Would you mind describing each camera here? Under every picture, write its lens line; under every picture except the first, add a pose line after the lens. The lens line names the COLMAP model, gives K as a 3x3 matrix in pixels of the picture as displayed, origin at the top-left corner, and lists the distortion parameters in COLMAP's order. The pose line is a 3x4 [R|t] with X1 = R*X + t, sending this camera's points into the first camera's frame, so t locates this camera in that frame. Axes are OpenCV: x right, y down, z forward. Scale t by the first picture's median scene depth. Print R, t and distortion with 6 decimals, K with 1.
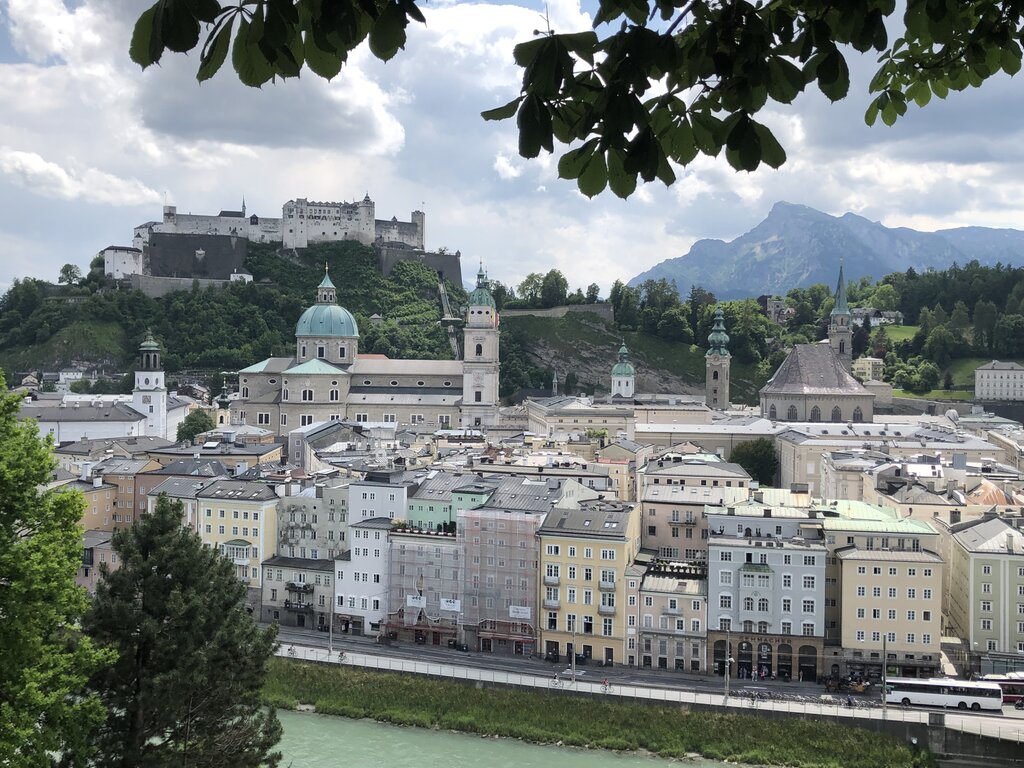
lens RADIAL K [[1041.1, 0, 512.0], [0, 1041.1, 384.0], [0, 0, 1]] dist [-0.001377, -0.000246]
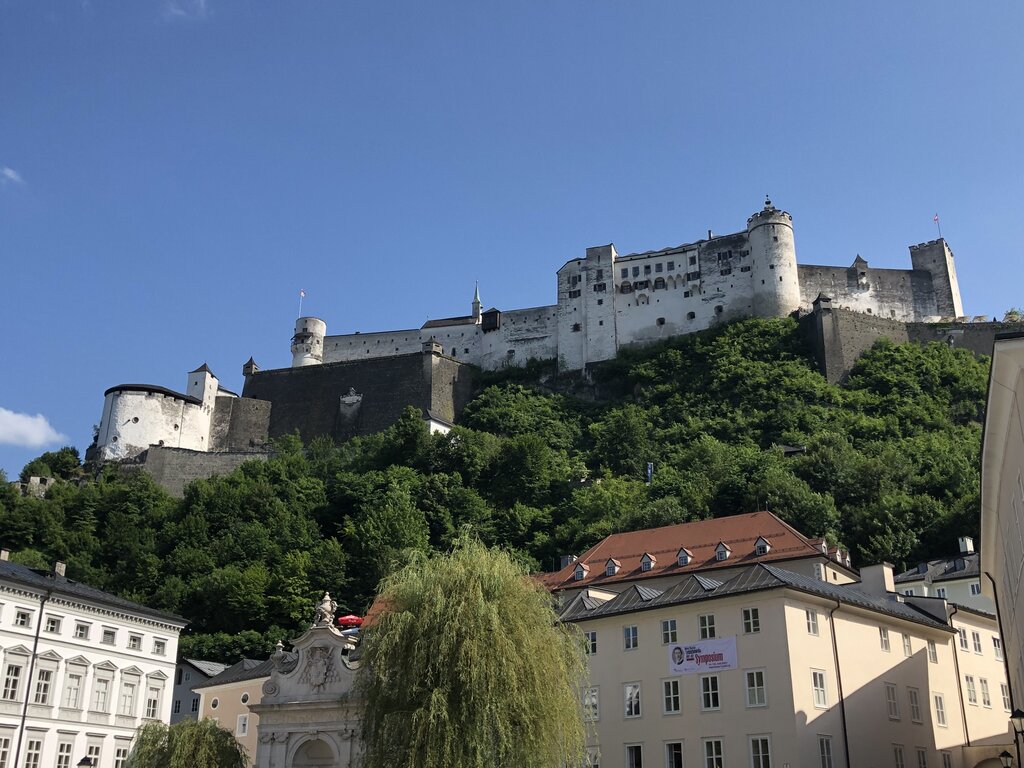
lens RADIAL K [[1061.7, 0, 512.0], [0, 1061.7, 384.0], [0, 0, 1]] dist [0.020305, 0.001368]
pose [[0.865447, -0.190346, -0.463433, -0.055548], [-0.010560, 0.917878, -0.396722, 0.027016], [0.500889, 0.348236, 0.792365, 0.682598]]
